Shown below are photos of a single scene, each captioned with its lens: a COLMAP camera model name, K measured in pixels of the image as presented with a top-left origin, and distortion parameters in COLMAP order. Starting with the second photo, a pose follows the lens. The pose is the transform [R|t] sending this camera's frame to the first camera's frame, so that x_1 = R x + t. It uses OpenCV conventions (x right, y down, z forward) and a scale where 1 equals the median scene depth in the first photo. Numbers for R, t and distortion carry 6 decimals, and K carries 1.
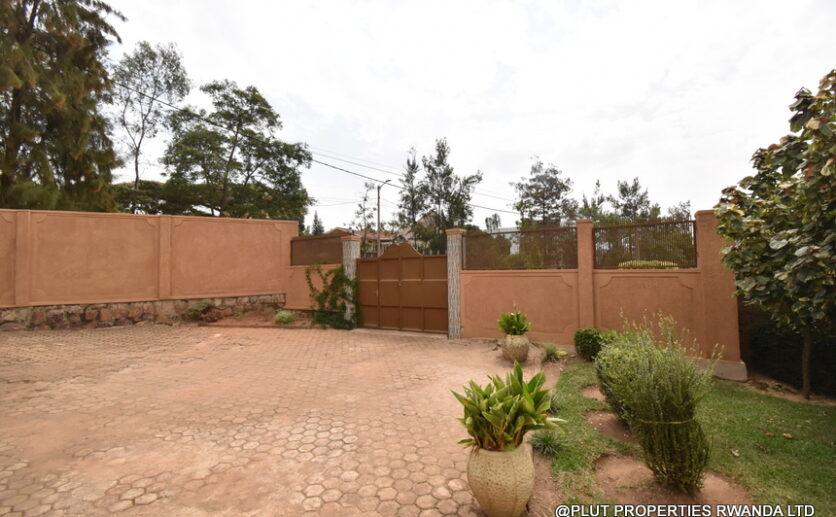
lens RADIAL K [[331.4, 0, 429.4], [0, 331.4, 259.2], [0, 0, 1]] dist [-0.000622, -0.000404]
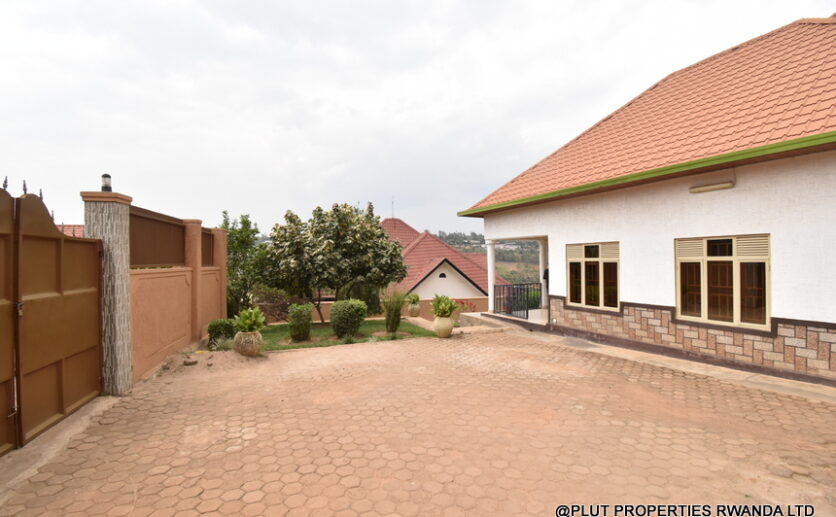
lens RADIAL K [[331.4, 0, 429.4], [0, 331.4, 259.2], [0, 0, 1]] dist [-0.000622, -0.000404]
pose [[-0.649959, 0.029964, 0.759378, -0.384915], [0.002249, 0.999294, -0.037507, 0.025179], [-0.759966, -0.022670, -0.649568, 0.578164]]
